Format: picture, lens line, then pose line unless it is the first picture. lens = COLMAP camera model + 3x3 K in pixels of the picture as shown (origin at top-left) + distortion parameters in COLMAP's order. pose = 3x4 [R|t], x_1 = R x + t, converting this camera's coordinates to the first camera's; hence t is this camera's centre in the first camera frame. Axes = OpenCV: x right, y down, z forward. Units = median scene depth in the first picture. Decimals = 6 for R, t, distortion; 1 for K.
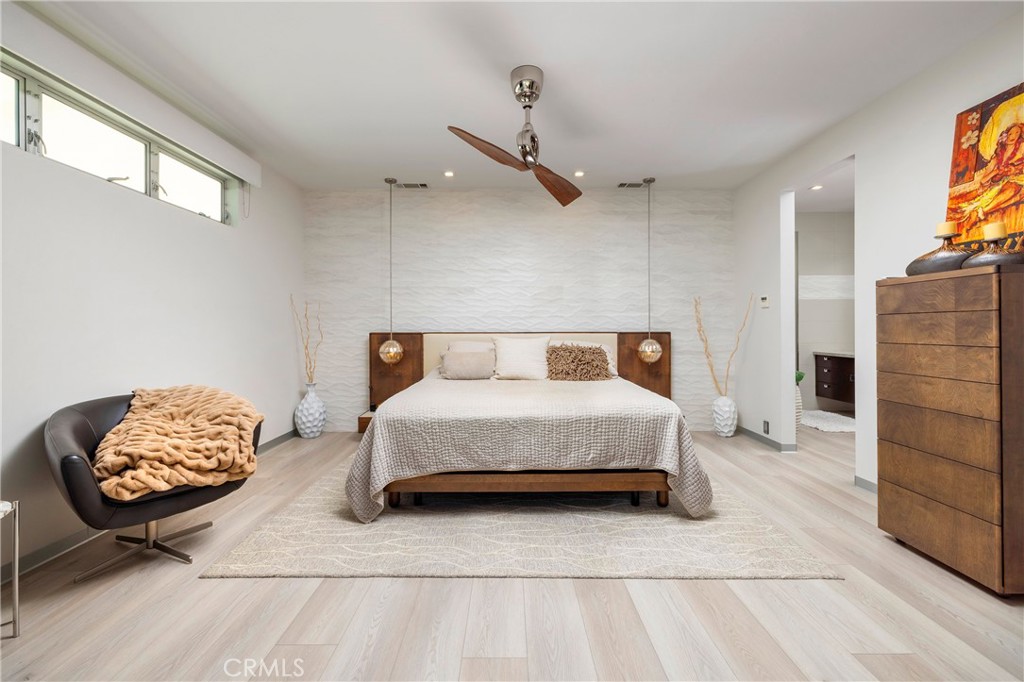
lens RADIAL K [[433.1, 0, 507.1], [0, 433.1, 326.9], [0, 0, 1]] dist [0.000815, -0.000164]
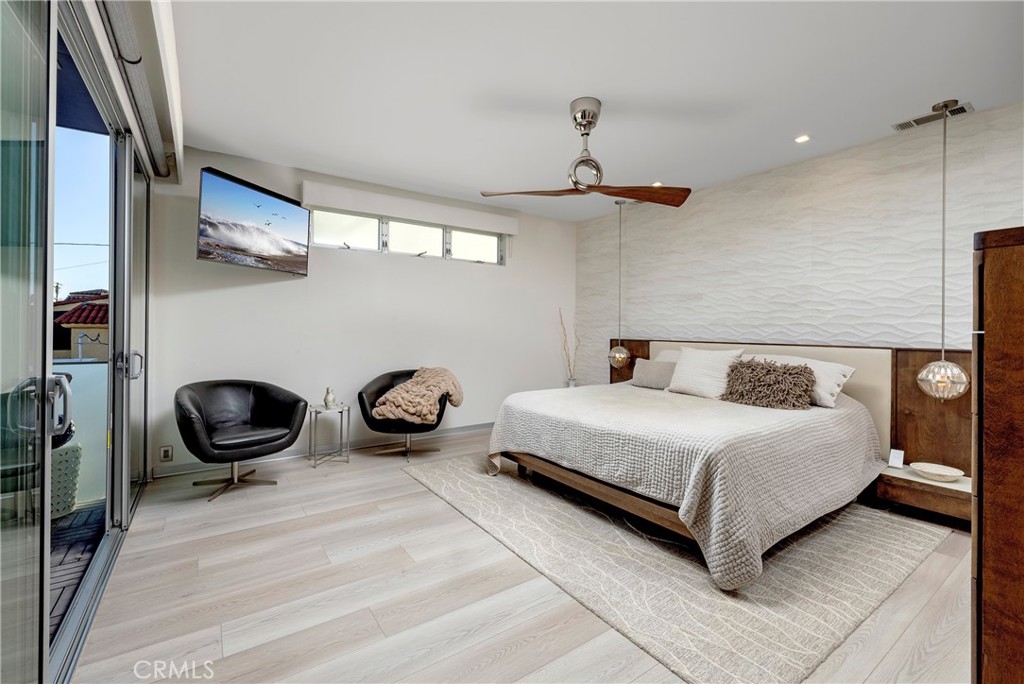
lens RADIAL K [[433.1, 0, 507.1], [0, 433.1, 327.9], [0, 0, 1]] dist [0.000815, -0.000164]
pose [[0.576401, 0.005615, -0.817148, 0.580975], [-0.007494, 0.999971, 0.001585, -0.019259], [0.817133, 0.005210, 0.576426, 0.159228]]
